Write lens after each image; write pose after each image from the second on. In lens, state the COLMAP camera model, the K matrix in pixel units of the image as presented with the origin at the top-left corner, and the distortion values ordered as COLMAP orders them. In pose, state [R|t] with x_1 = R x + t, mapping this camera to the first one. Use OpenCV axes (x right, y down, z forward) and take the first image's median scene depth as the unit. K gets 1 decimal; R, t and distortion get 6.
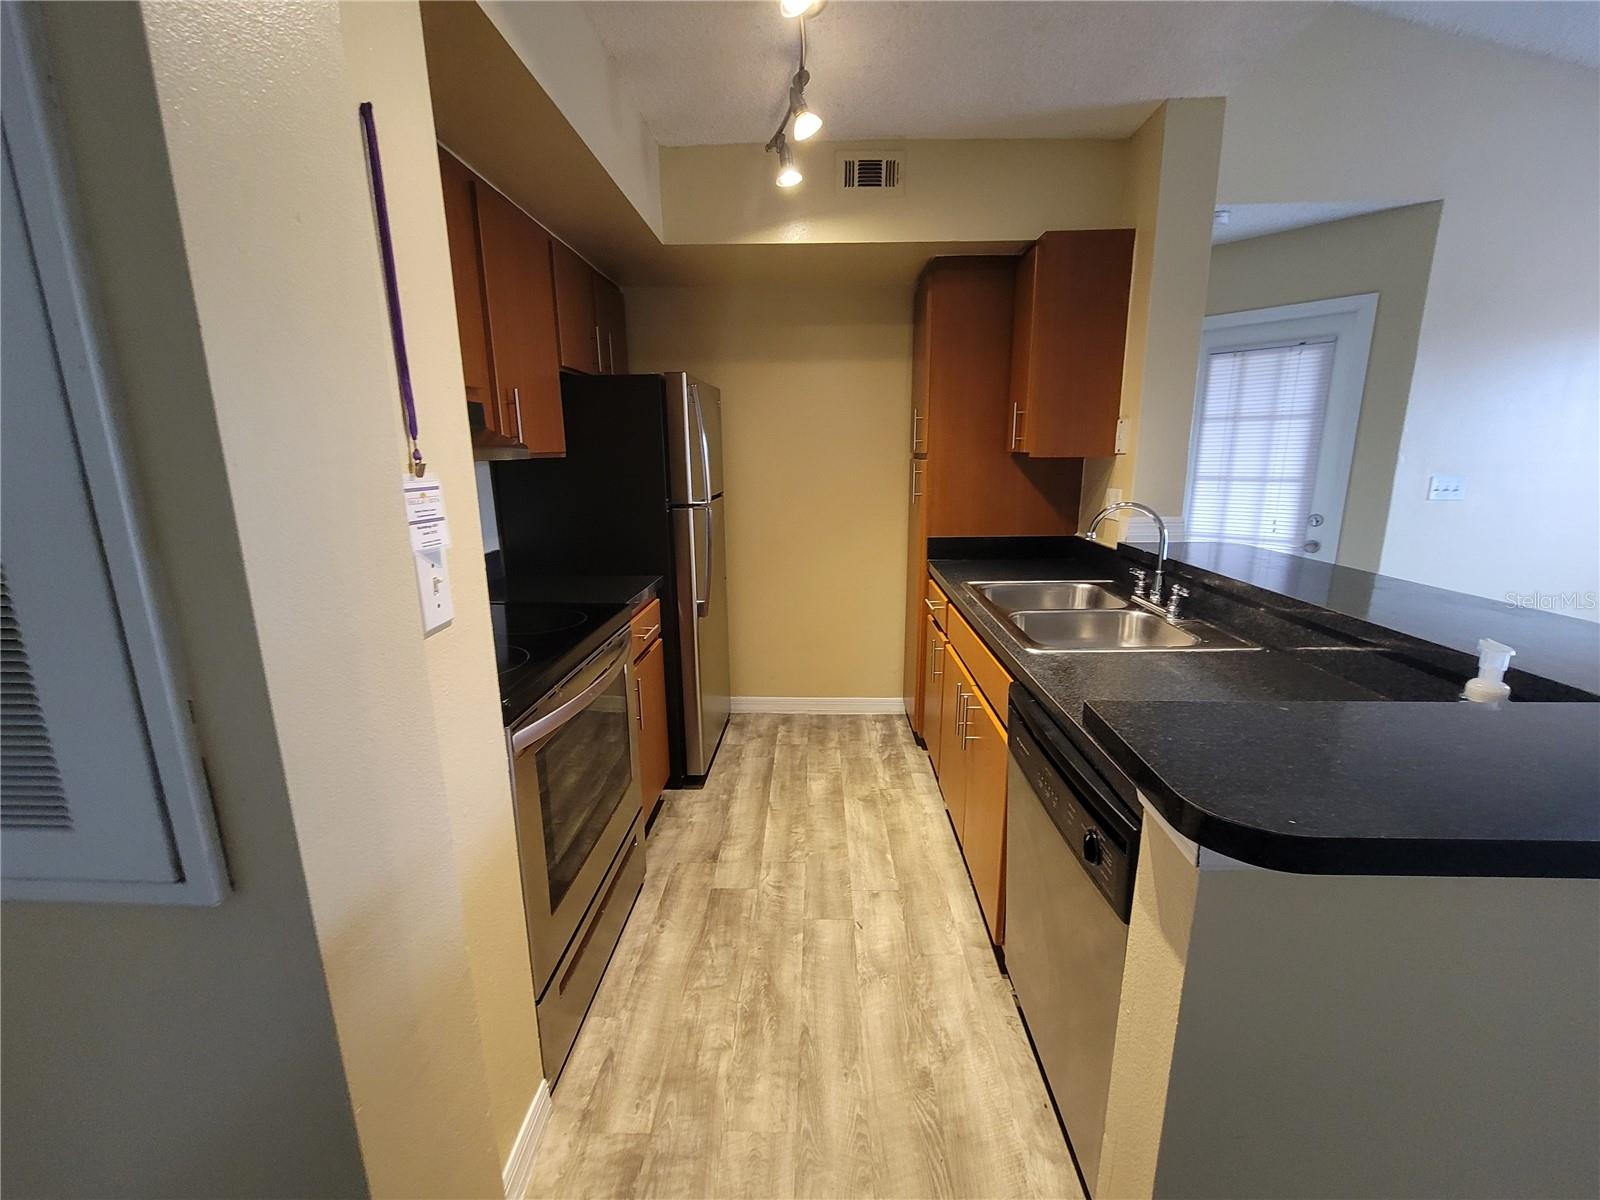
lens RADIAL K [[654.3, 0, 803.4], [0, 654.3, 597.0], [0, 0, 1]] dist [-0.001240, 0.000098]
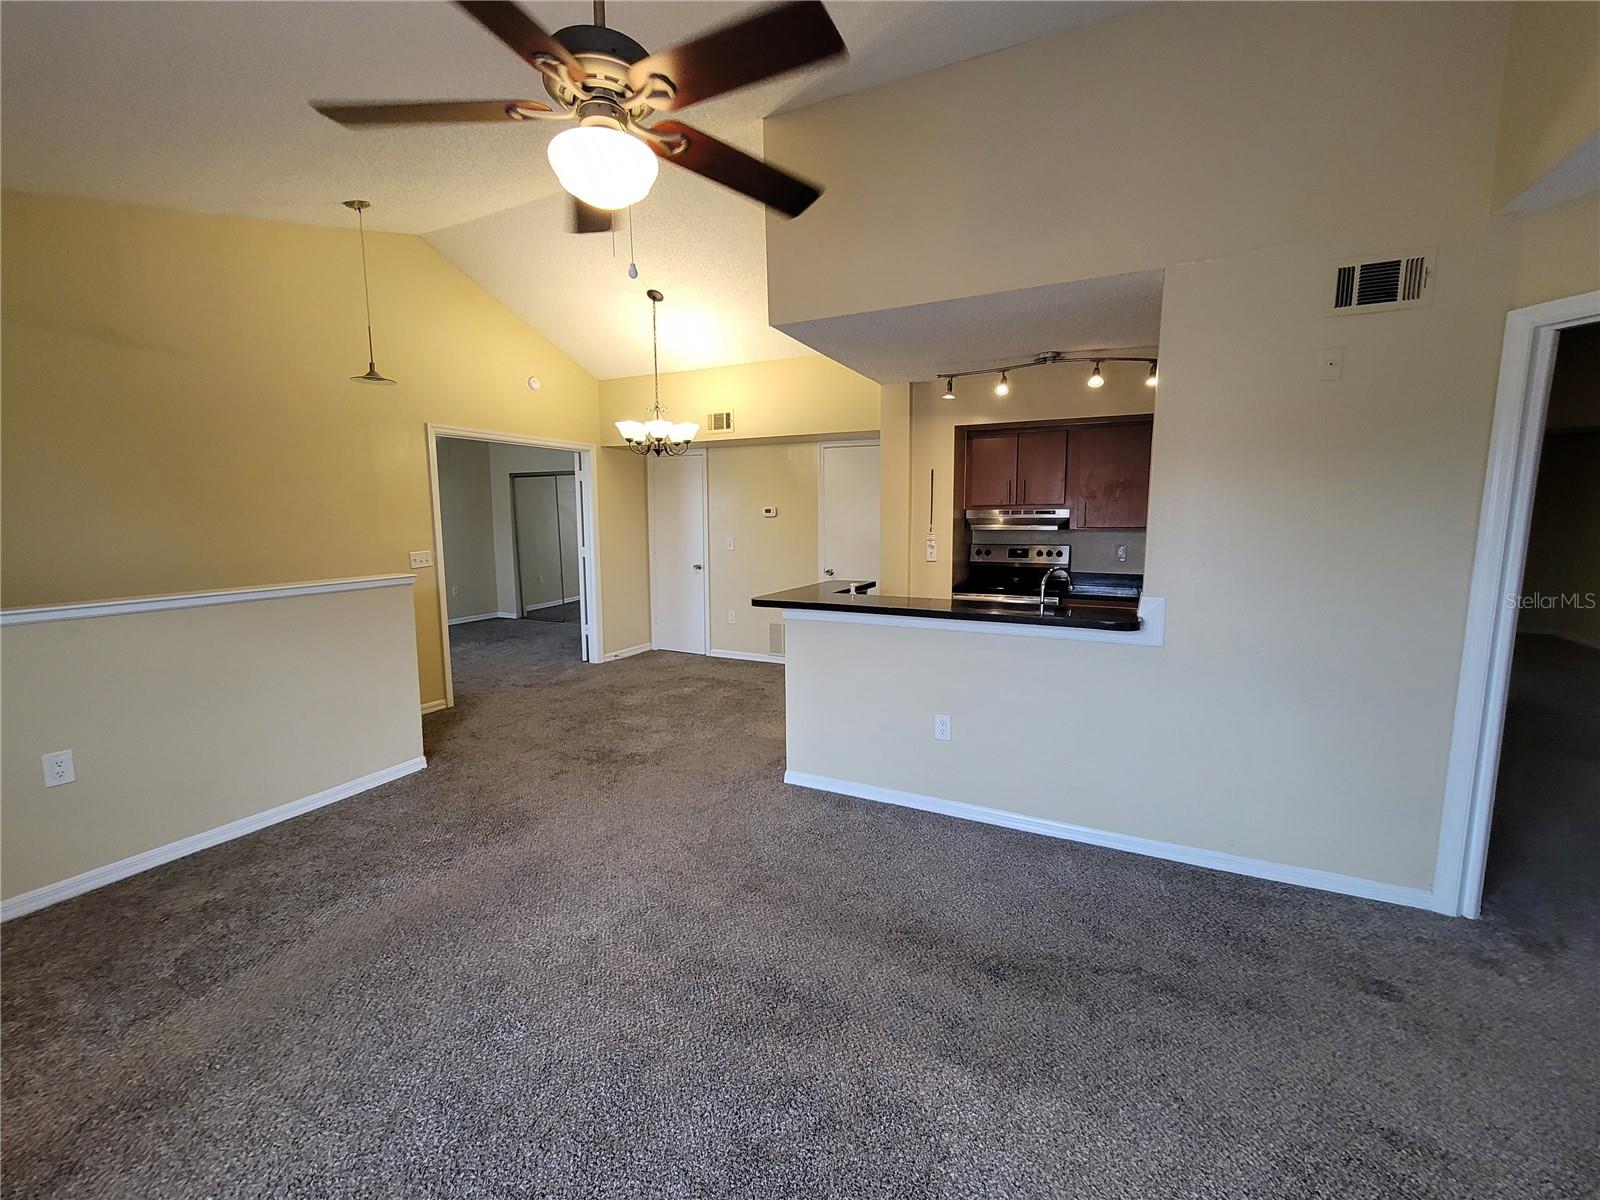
lens RADIAL K [[656.7, 0, 802.9], [0, 656.7, 595.5], [0, 0, 1]] dist [-0.006201, -0.000098]
pose [[-0.418933, 0.123542, -0.899574, 2.159029], [-0.189929, 0.956864, 0.219860, -0.304087], [0.887931, 0.262962, -0.377398, 1.018653]]
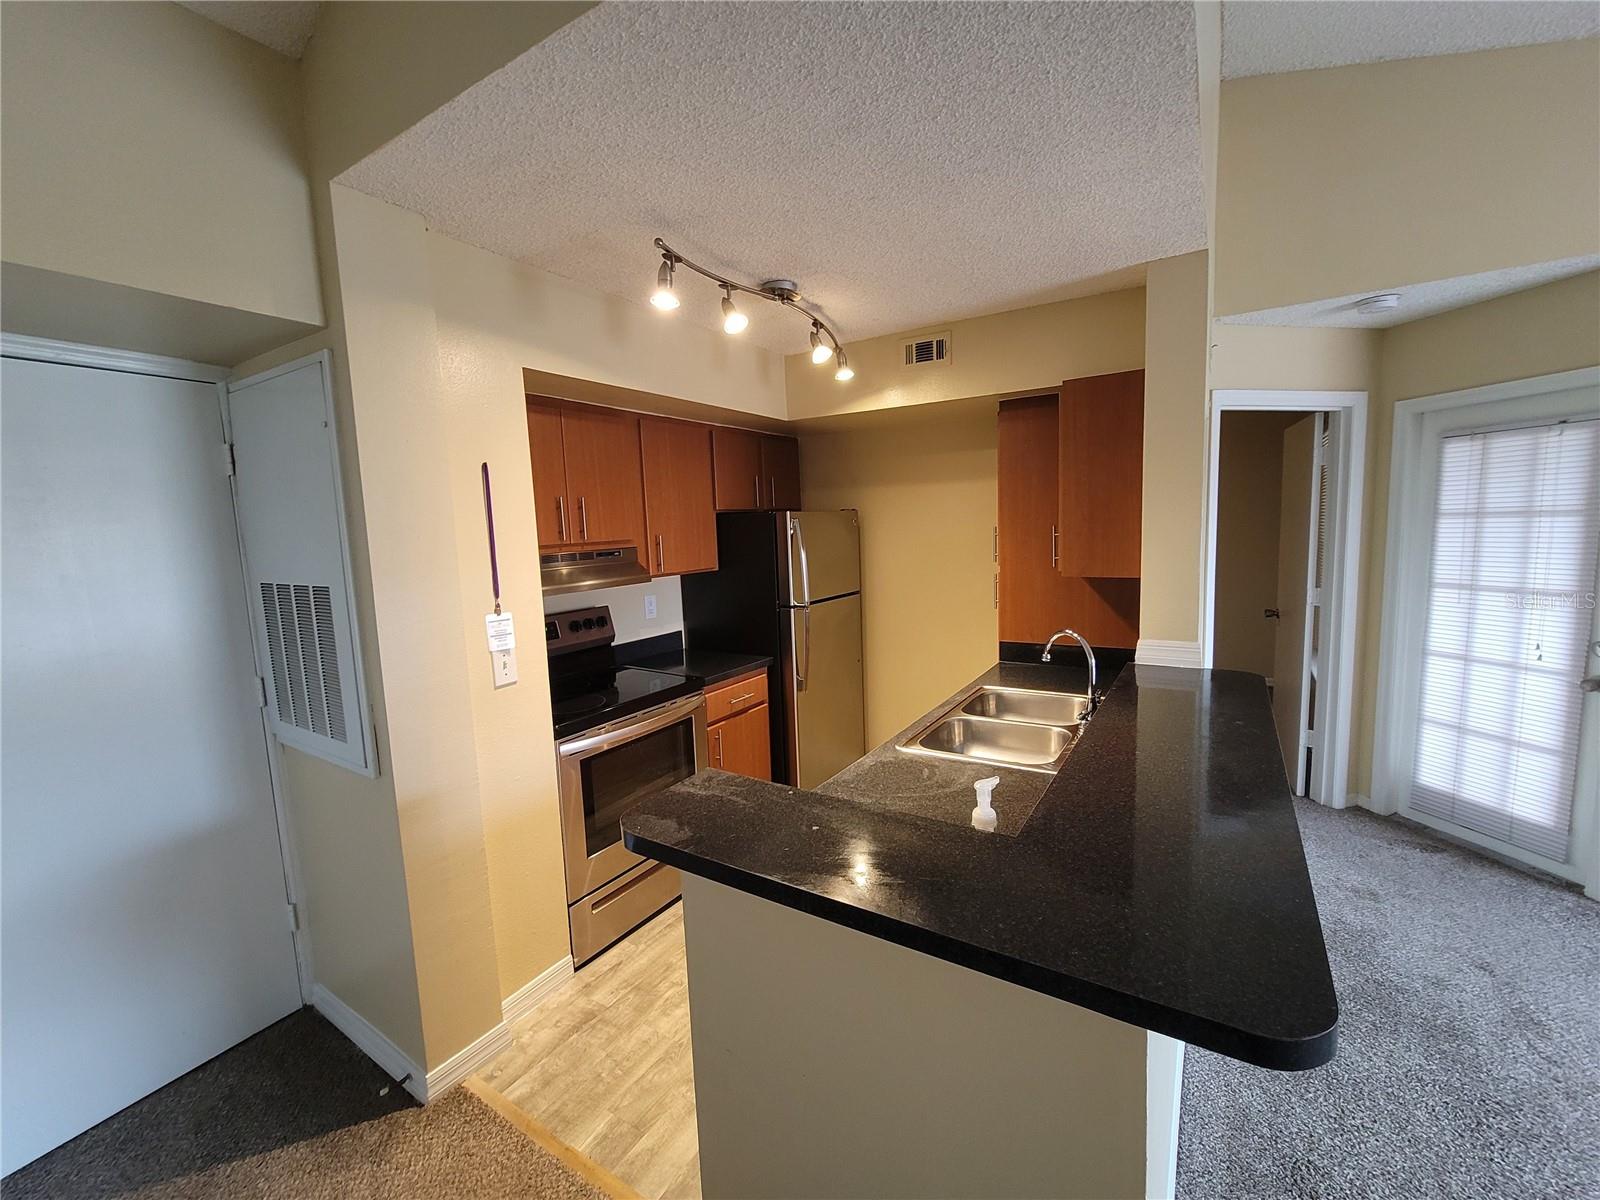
lens RADIAL K [[656.7, 0, 802.9], [0, 656.7, 595.5], [0, 0, 1]] dist [-0.006201, -0.000098]
pose [[0.858819, 0.035287, -0.511062, 0.643564], [-0.084254, 0.993769, -0.072969, -0.080013], [0.505303, 0.105726, 0.856441, -0.171155]]
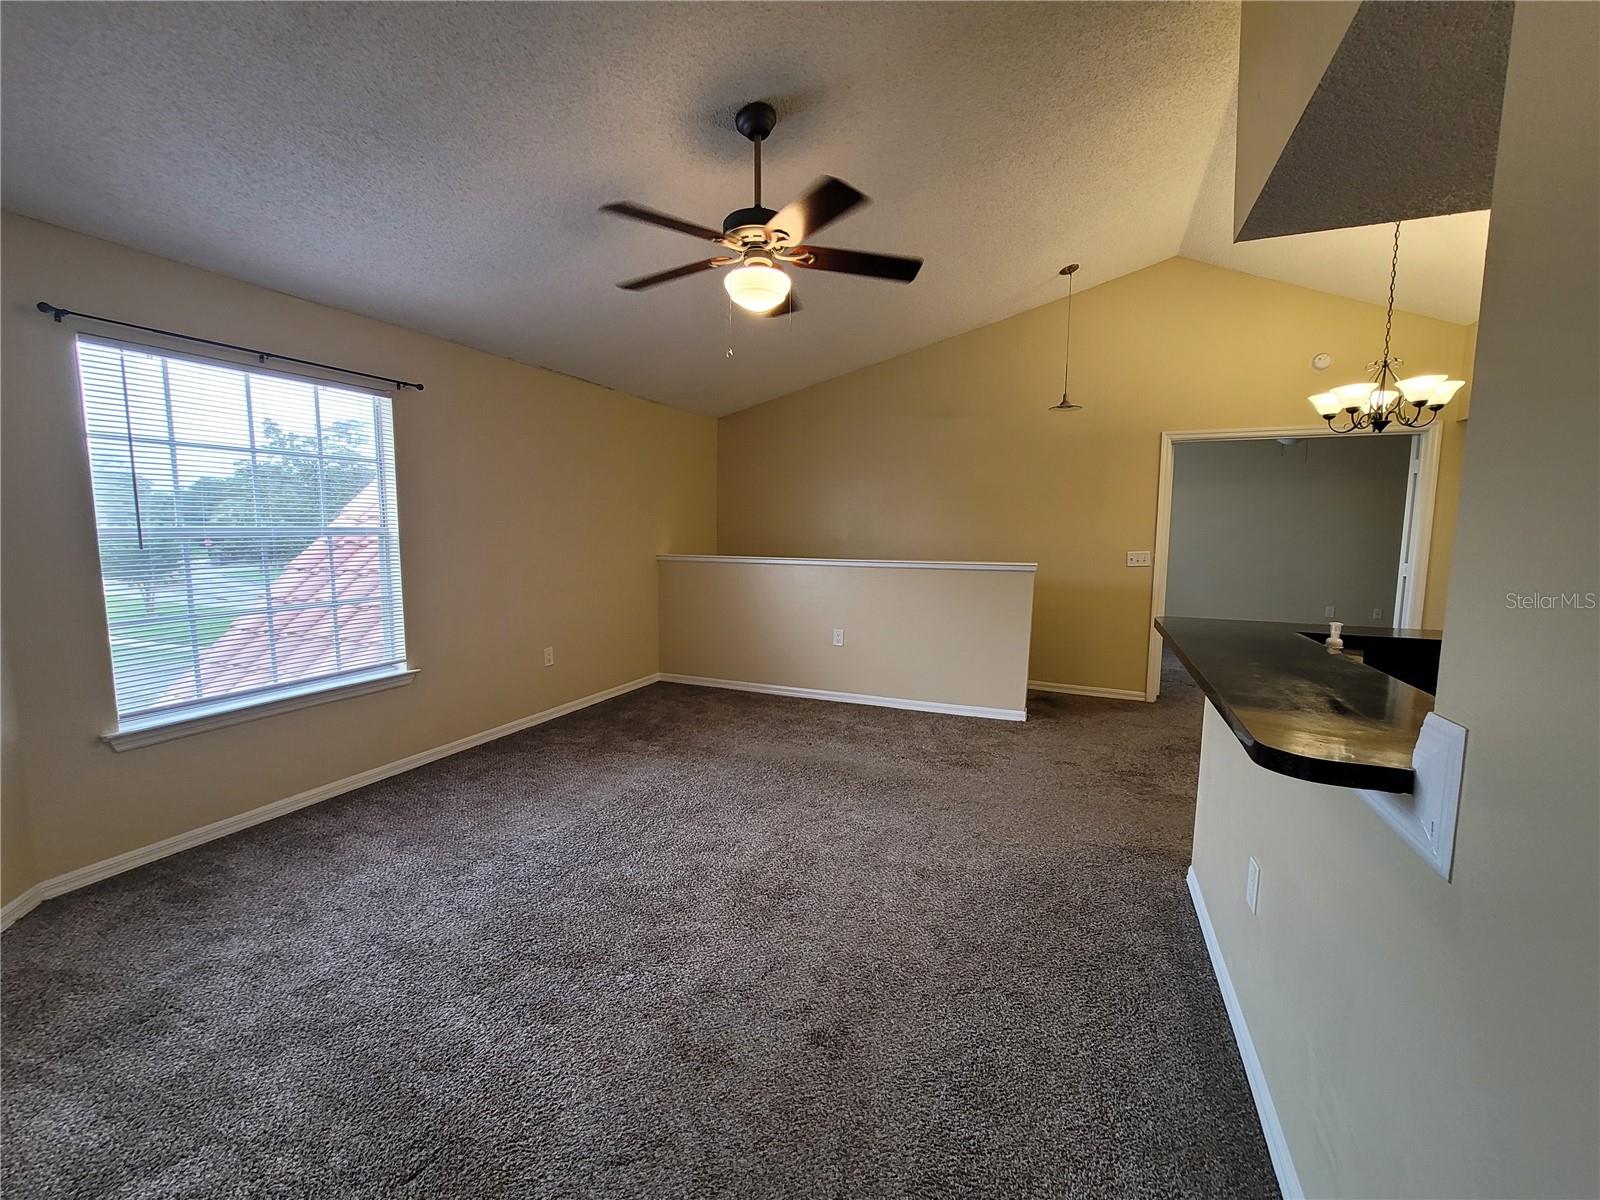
lens RADIAL K [[656.7, 0, 802.9], [0, 656.7, 595.5], [0, 0, 1]] dist [-0.006201, -0.000098]
pose [[-0.932035, -0.031140, 0.361027, 0.897514], [0.082970, 0.951494, 0.296269, -0.384489], [-0.352741, 0.306088, -0.884242, 1.656746]]
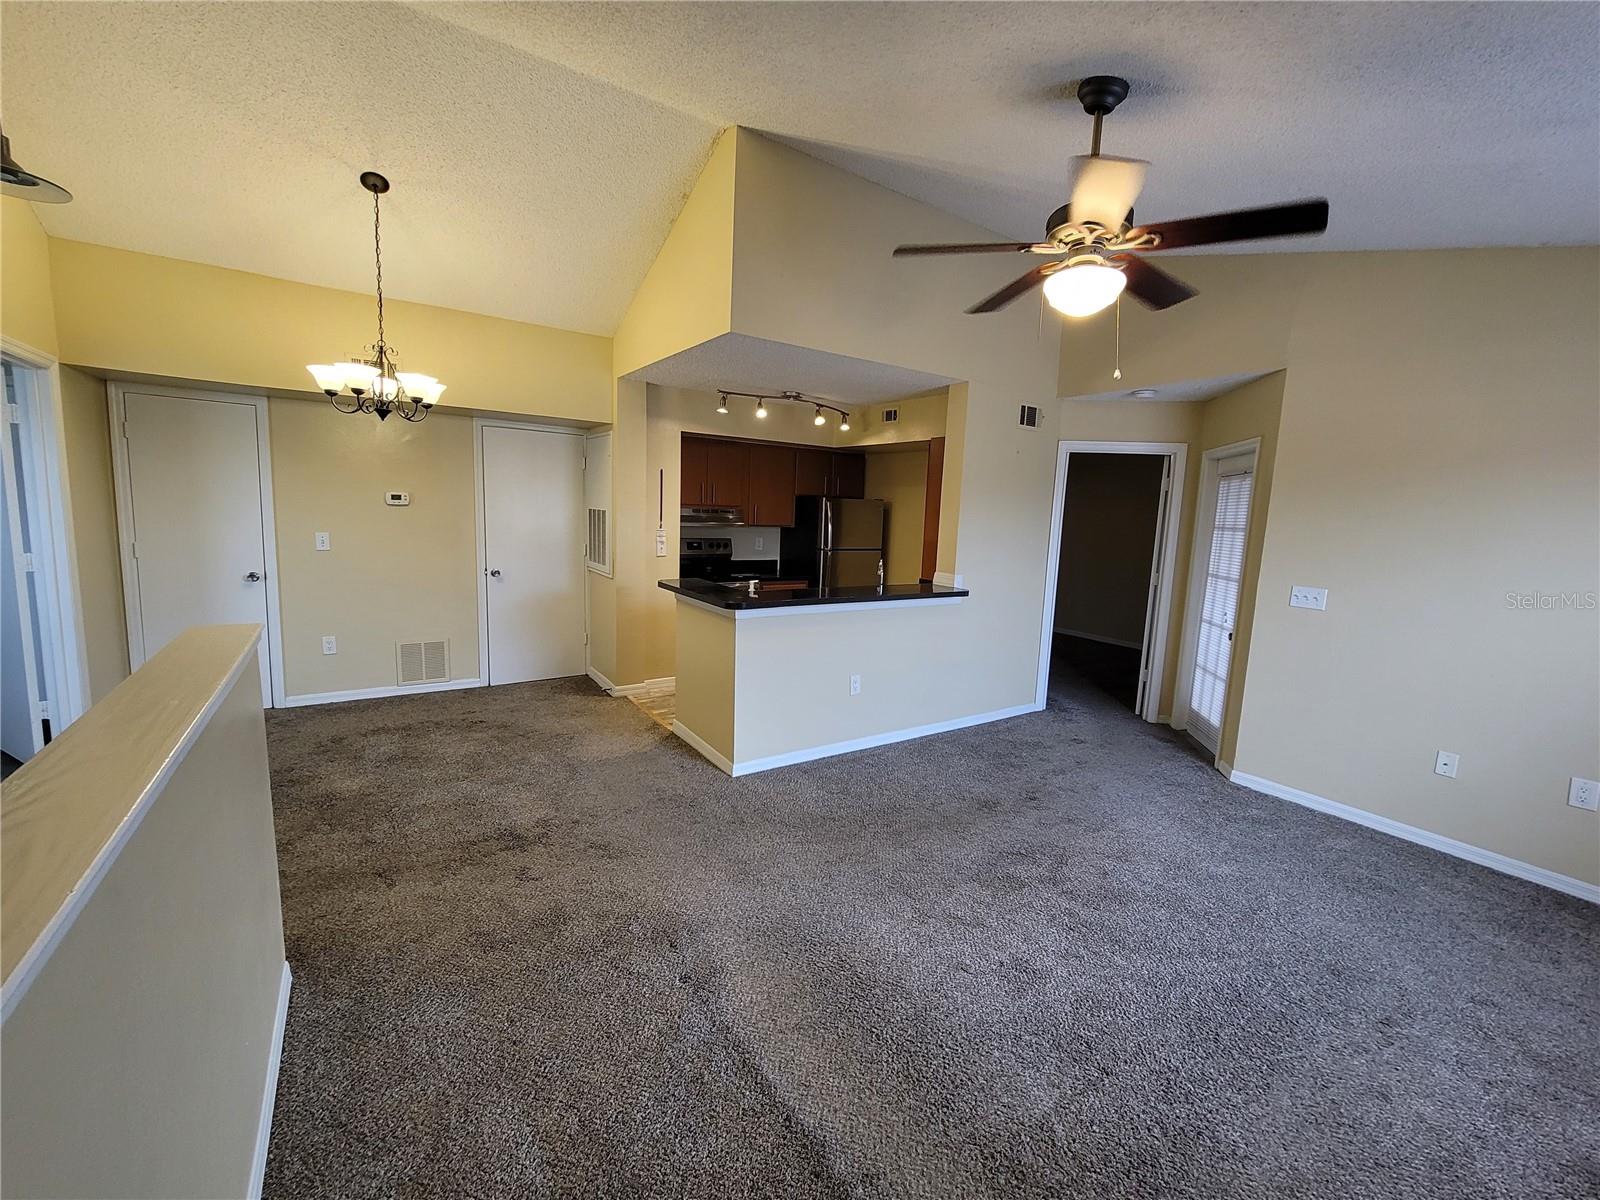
lens RADIAL K [[656.7, 0, 802.9], [0, 656.7, 595.5], [0, 0, 1]] dist [-0.006201, -0.000098]
pose [[0.577502, 0.138493, -0.804556, 2.164467], [-0.221983, 0.975014, 0.008498, 0.027309], [0.785630, 0.173690, 0.593816, -0.590460]]
